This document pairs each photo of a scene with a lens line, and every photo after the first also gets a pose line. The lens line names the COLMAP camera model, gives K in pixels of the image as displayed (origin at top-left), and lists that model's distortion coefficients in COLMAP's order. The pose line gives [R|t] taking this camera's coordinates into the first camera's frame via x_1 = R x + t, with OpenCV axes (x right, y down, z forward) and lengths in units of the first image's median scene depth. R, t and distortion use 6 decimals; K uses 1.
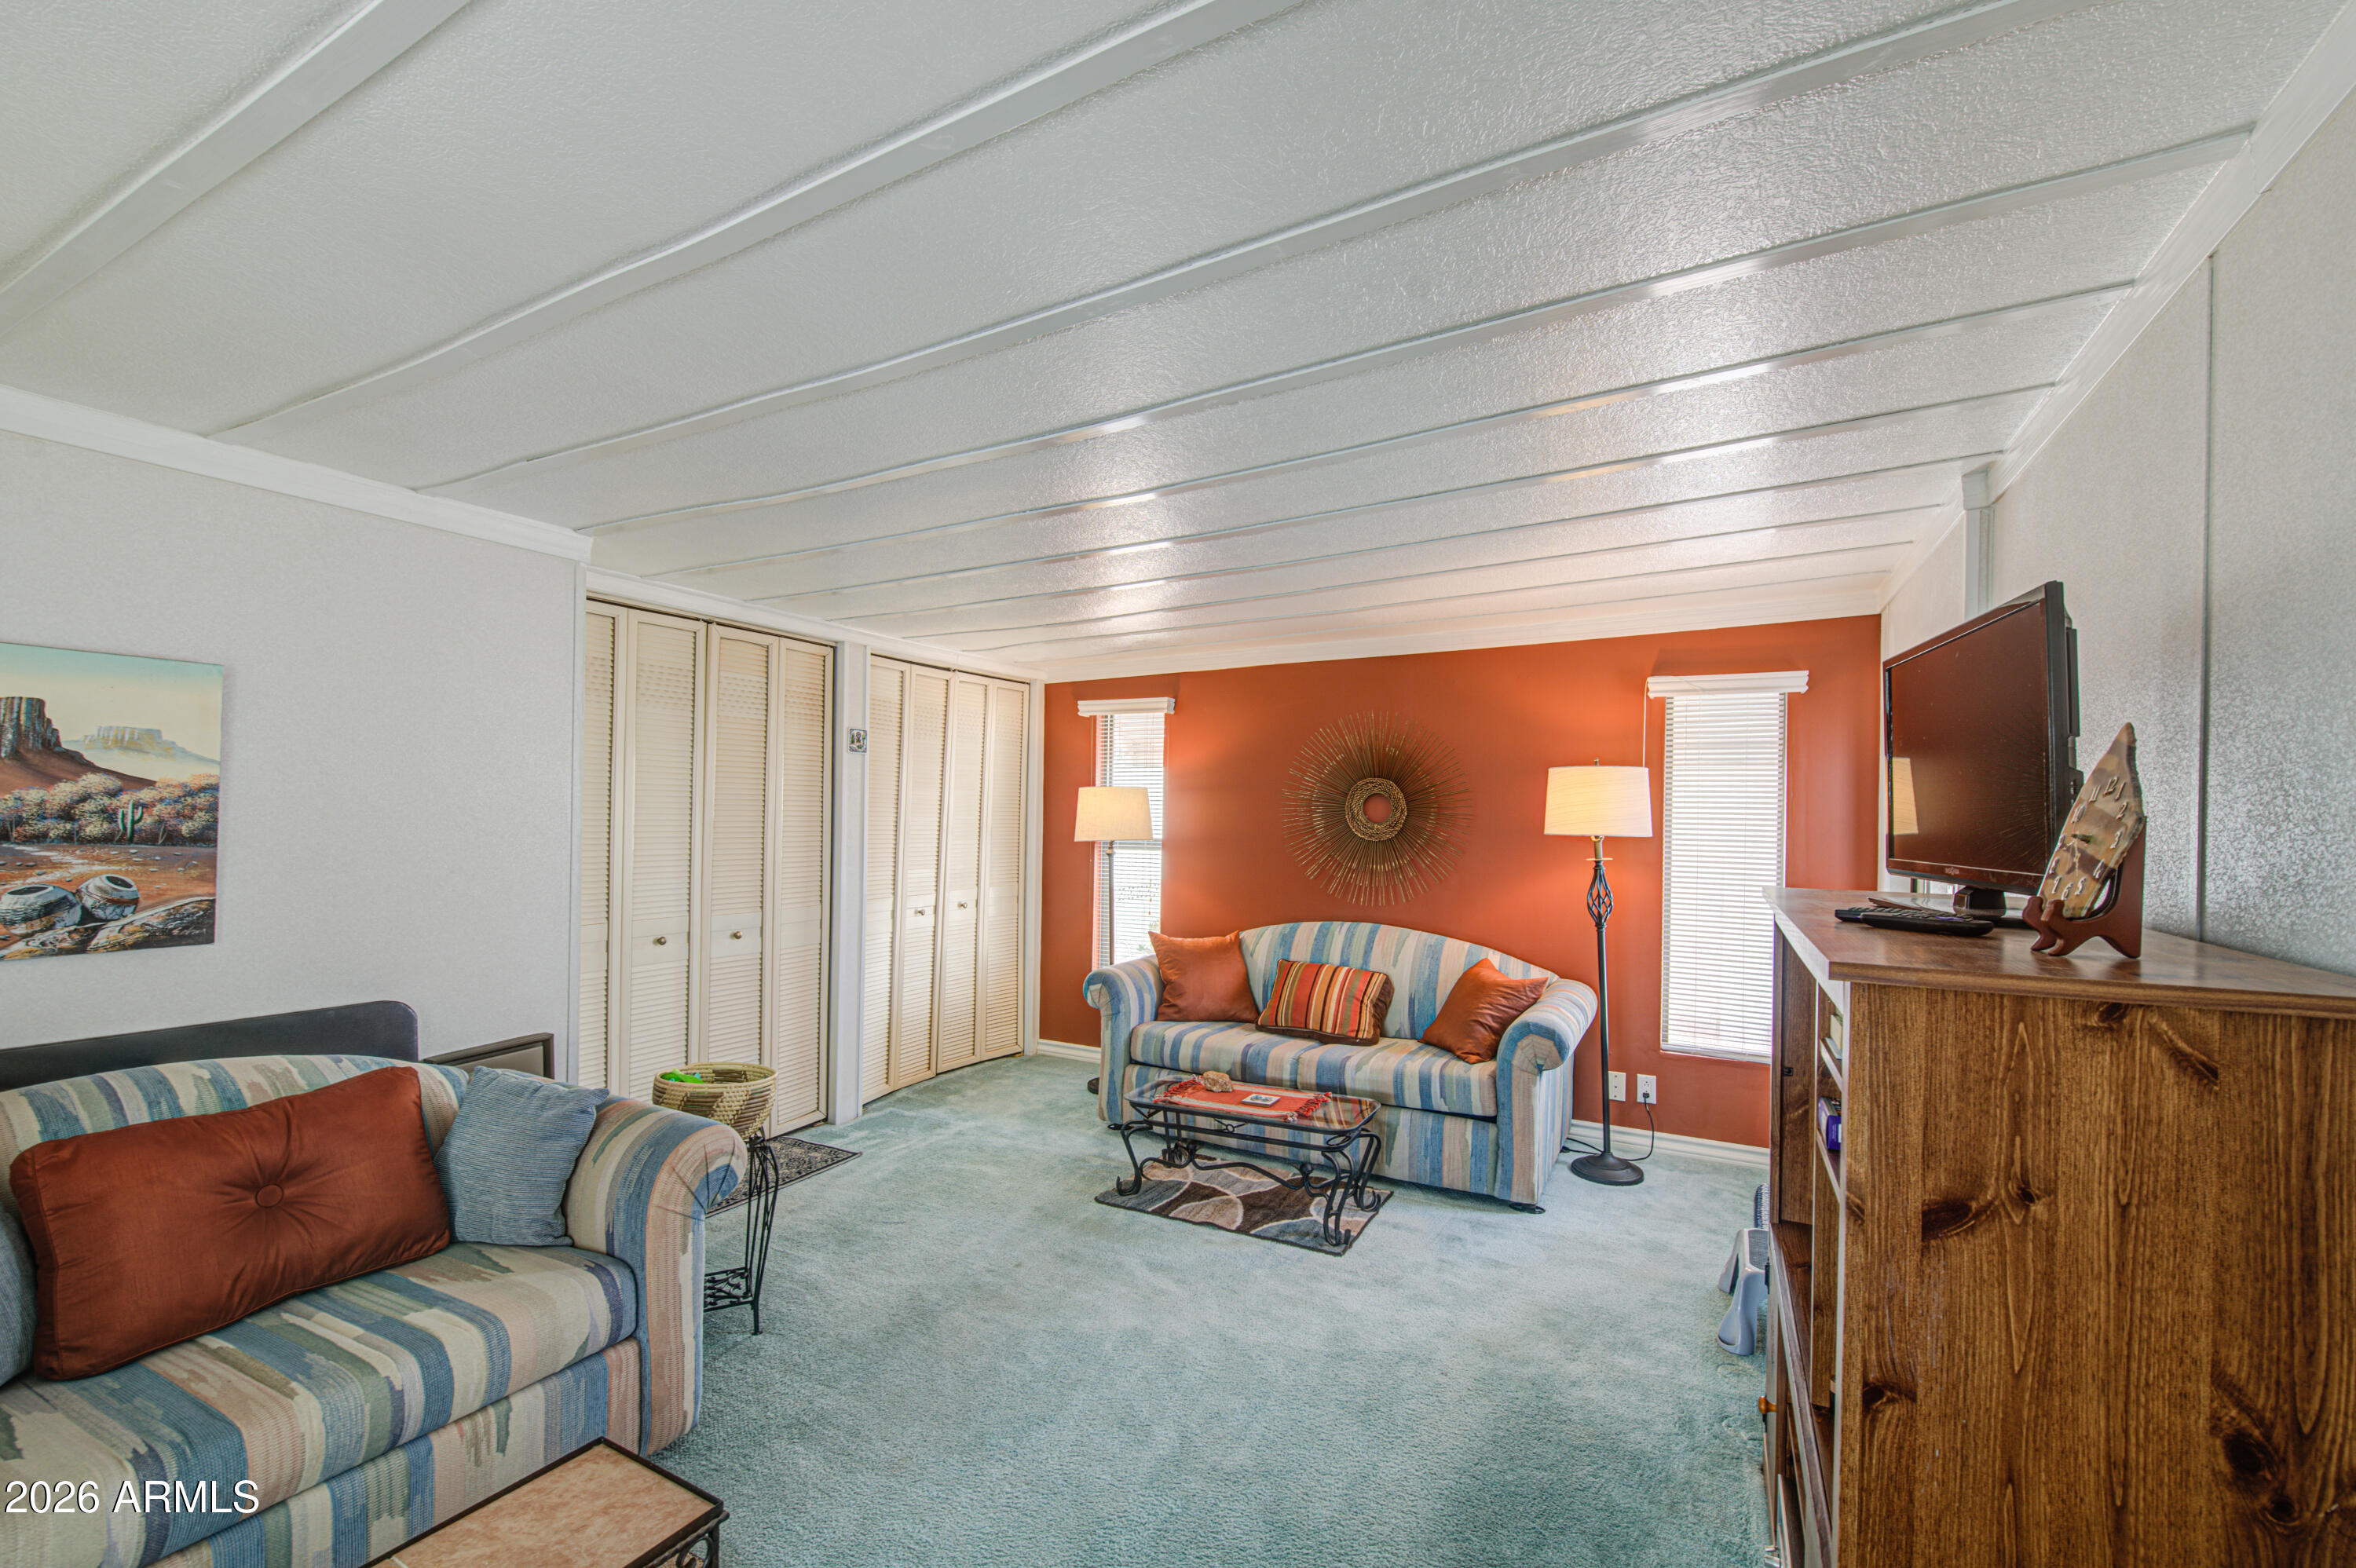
lens RADIAL K [[986.9, 0, 1145.2], [0, 986.9, 813.5], [0, 0, 1]] dist [0.010797, -0.006398]
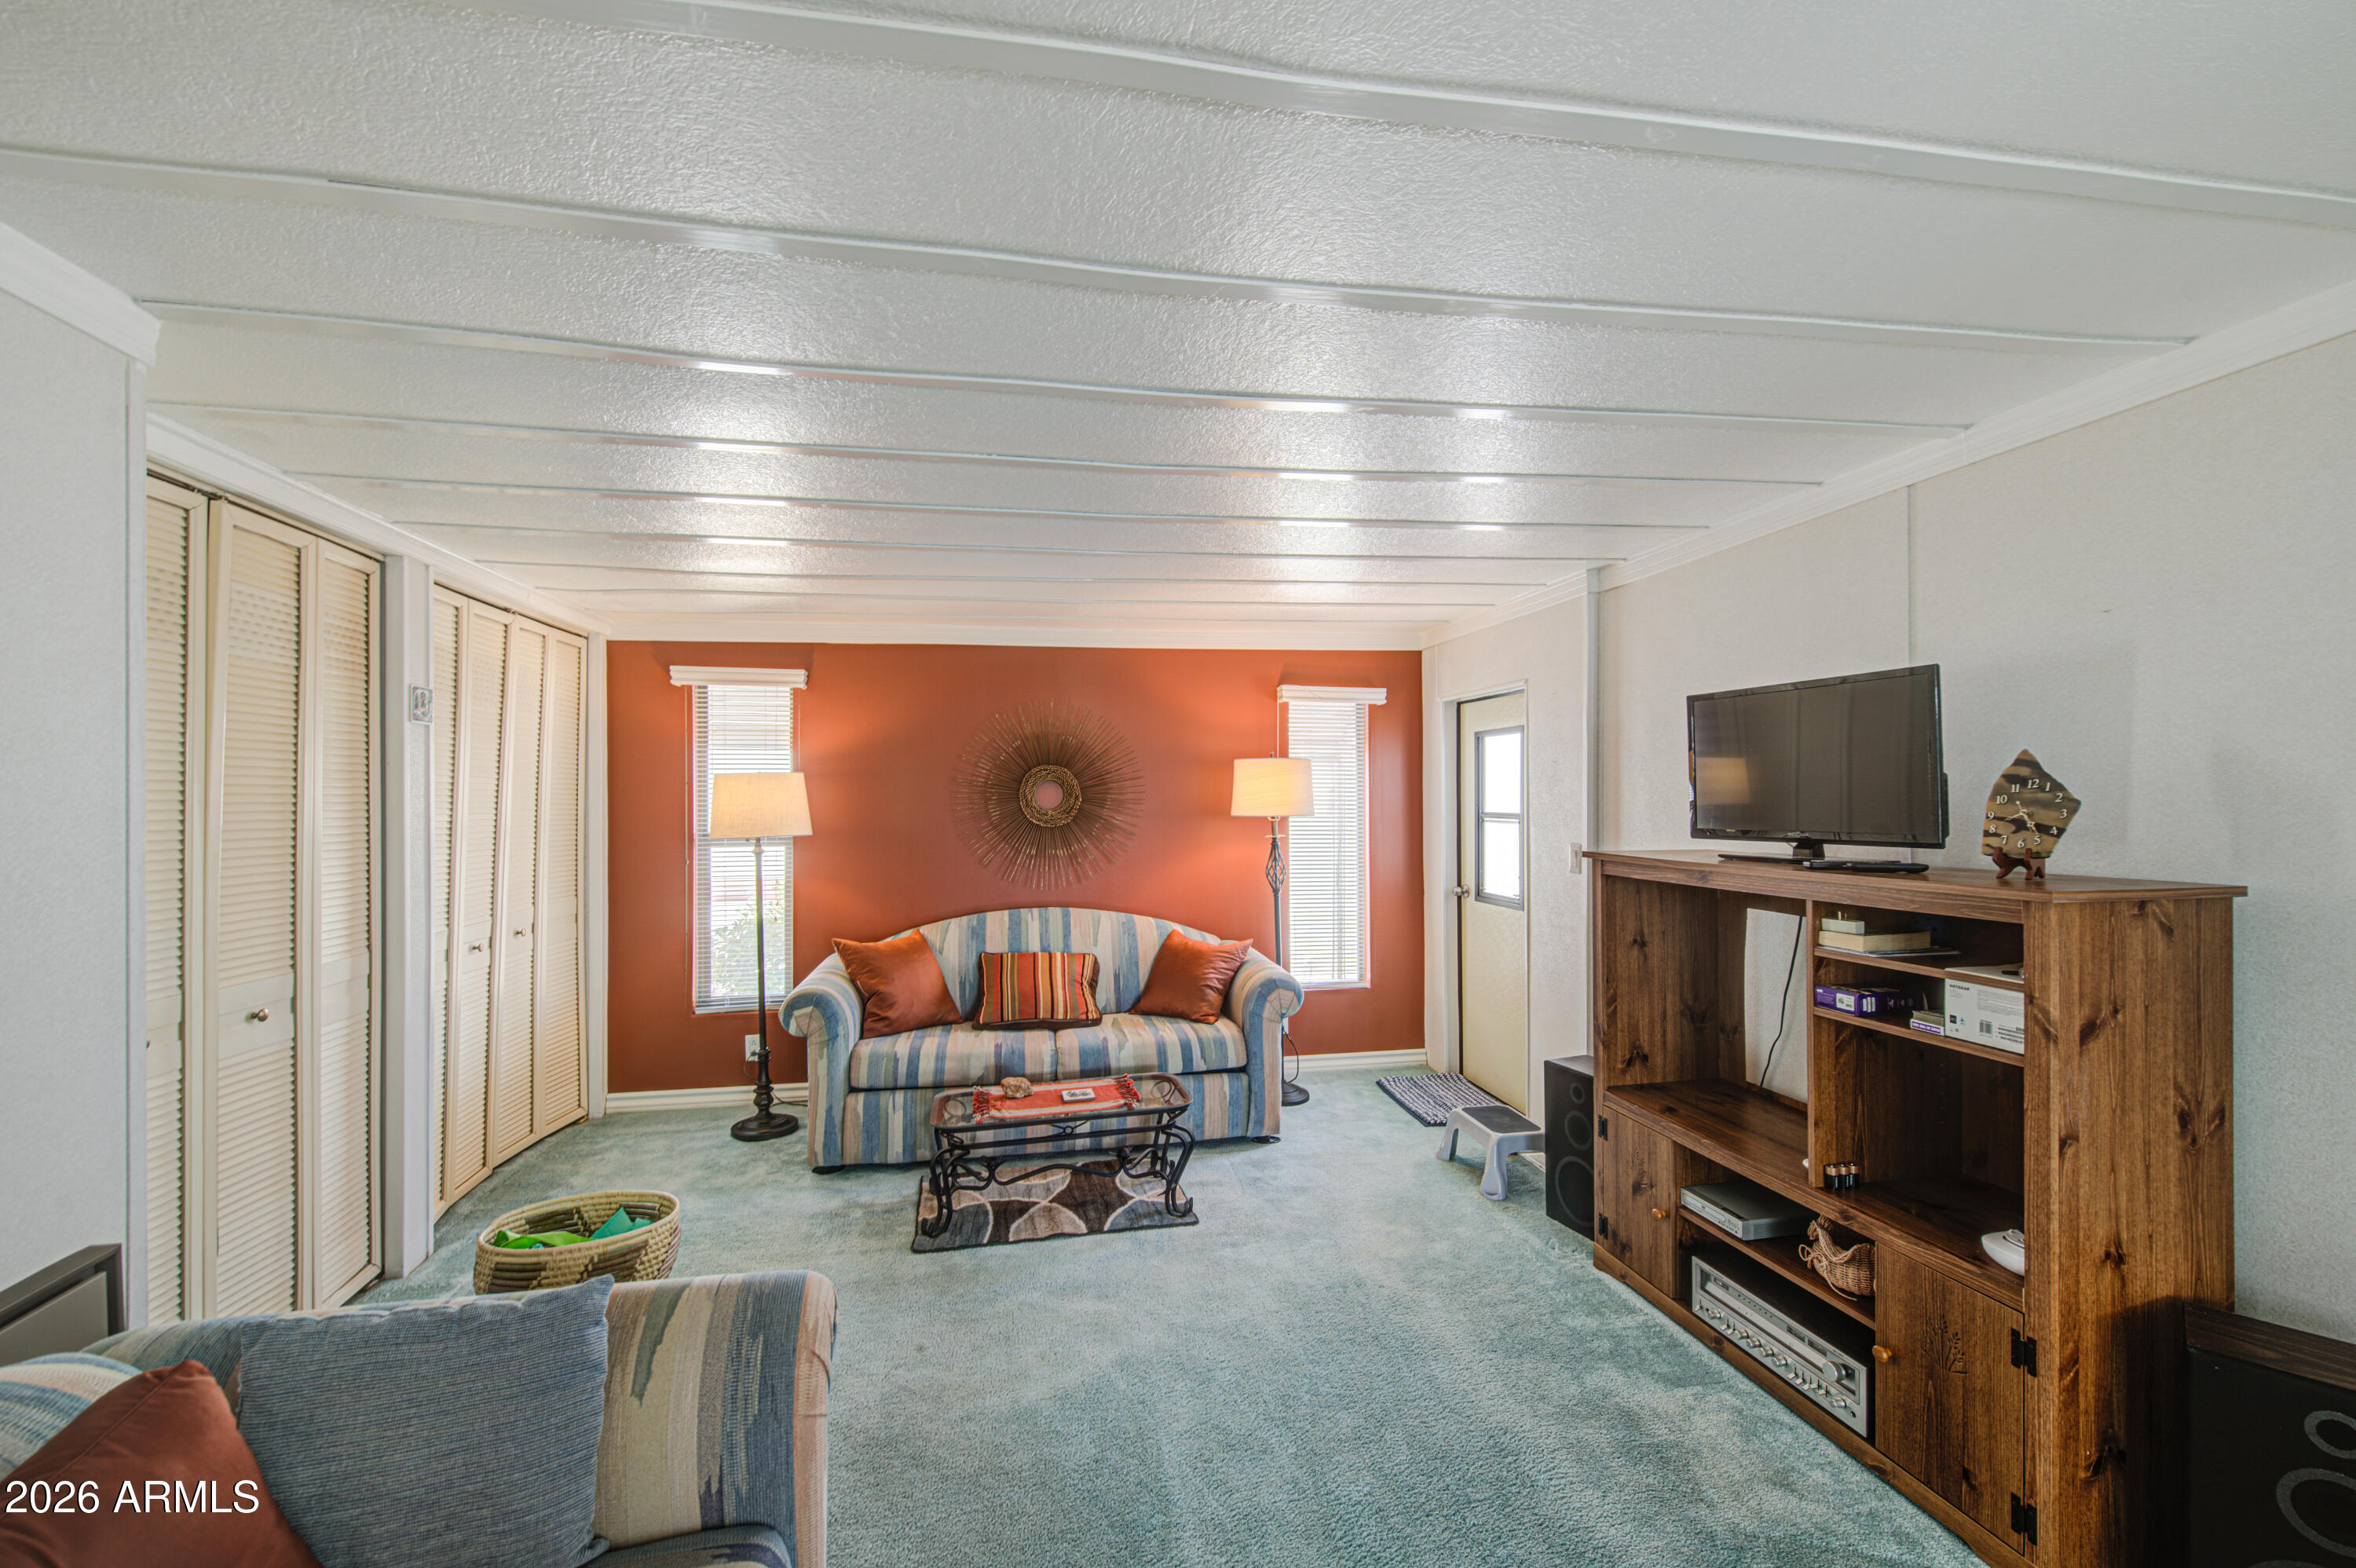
lens RADIAL K [[964.2, 0, 1186.6], [0, 964.2, 794.3], [0, 0, 1]] dist [0.005280, -0.004230]
pose [[0.762792, -0.011236, 0.646546, -0.389397], [0.011786, 0.999925, 0.003471, -0.009724], [-0.646536, 0.004973, 0.762867, 0.186830]]
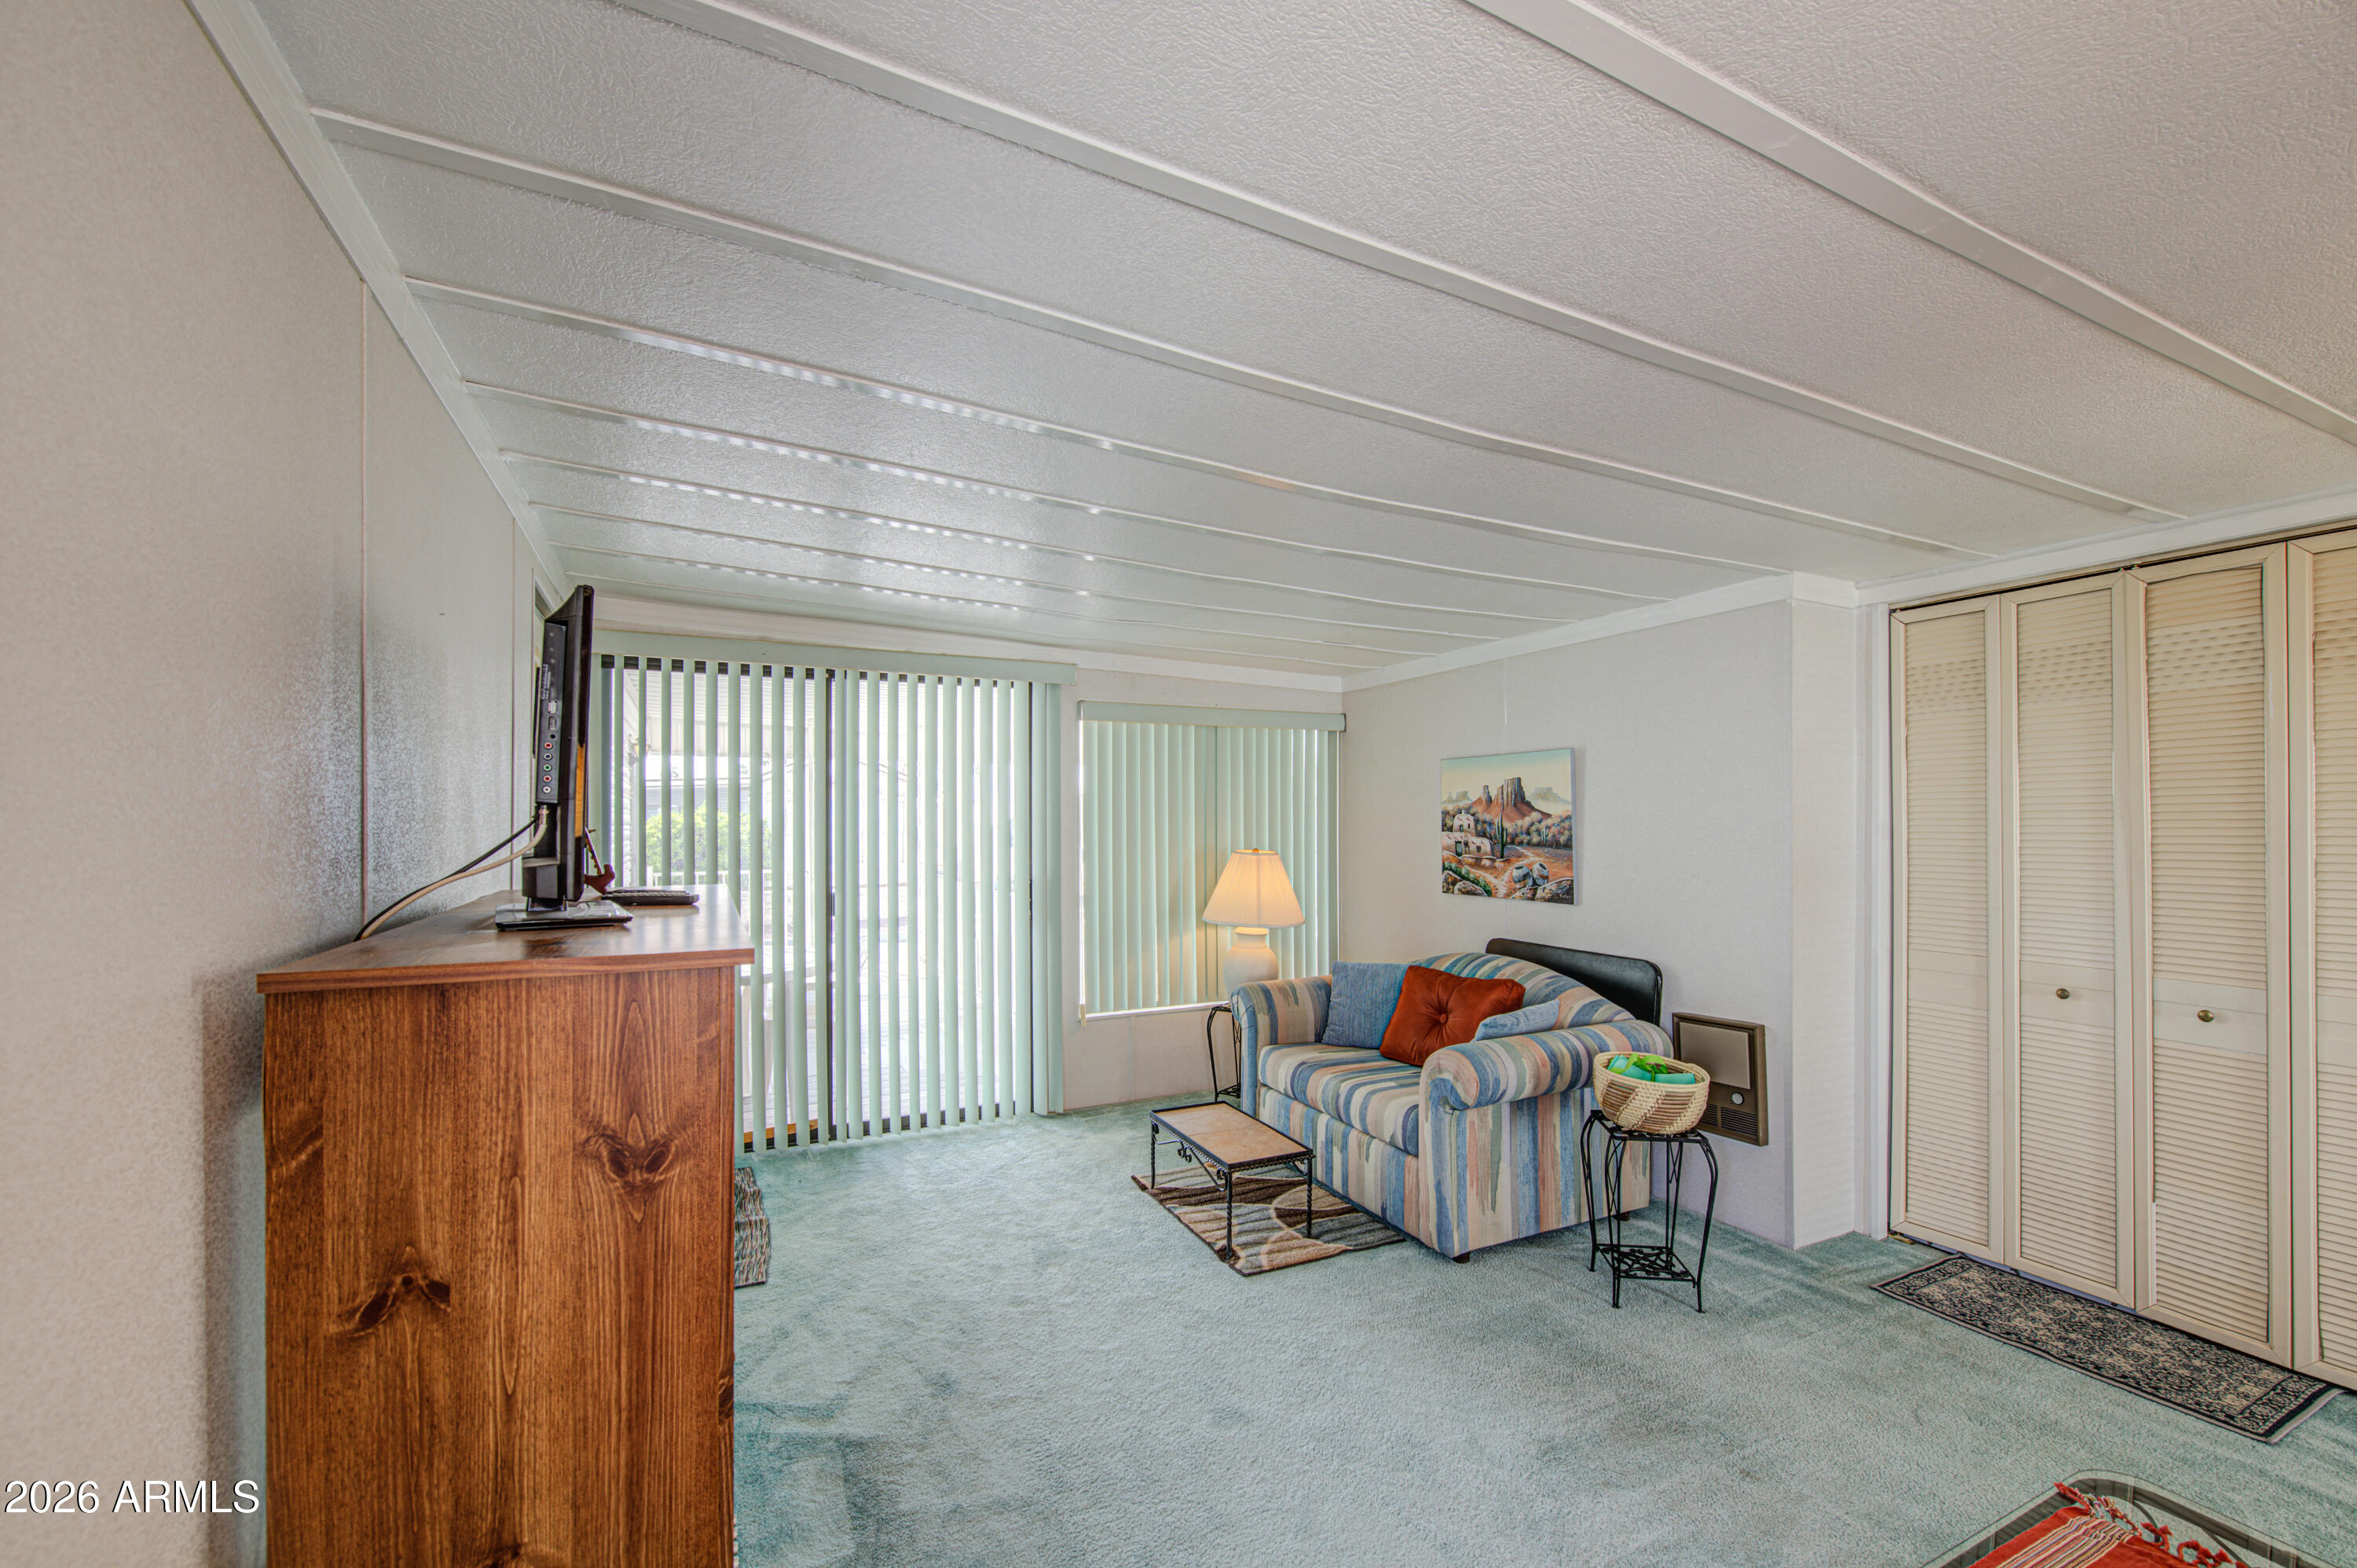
lens RADIAL K [[964.7, 0, 1187.2], [0, 964.7, 794.4], [0, 0, 1]] dist [0.005280, -0.004230]
pose [[-0.553388, -0.035591, -0.832163, 0.546233], [-0.003821, 0.999185, -0.040194, 0.003391], [0.832915, -0.019063, -0.553072, 0.848620]]
